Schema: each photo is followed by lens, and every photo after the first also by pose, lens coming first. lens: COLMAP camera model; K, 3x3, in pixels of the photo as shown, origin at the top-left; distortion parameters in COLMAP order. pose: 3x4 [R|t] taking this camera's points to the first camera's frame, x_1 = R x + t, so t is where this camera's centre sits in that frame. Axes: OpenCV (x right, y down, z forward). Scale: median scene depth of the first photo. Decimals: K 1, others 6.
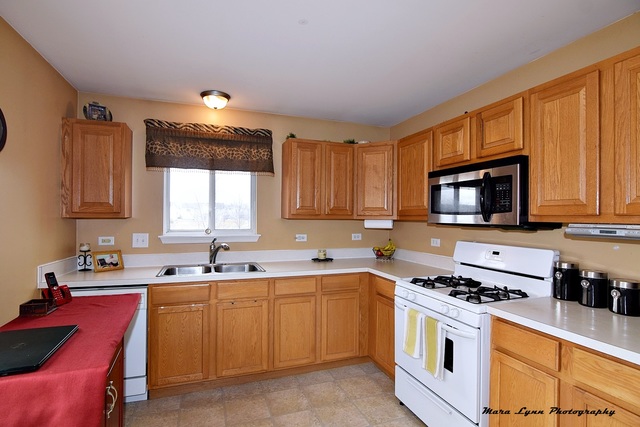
lens RADIAL K [[317.8, 0, 320.4], [0, 317.8, 213.6], [0, 0, 1]] dist [-0.022277, 0.003261]
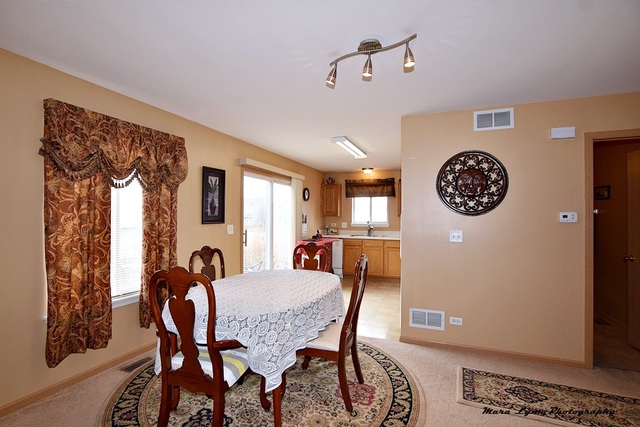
lens RADIAL K [[317.8, 0, 323.3], [0, 317.8, 213.7], [0, 0, 1]] dist [-0.022277, 0.003261]
pose [[0.761028, -0.007256, -0.648679, 1.039689], [-0.000719, 0.999927, -0.012028, 0.021758], [0.648719, 0.009620, 0.760967, -1.165457]]
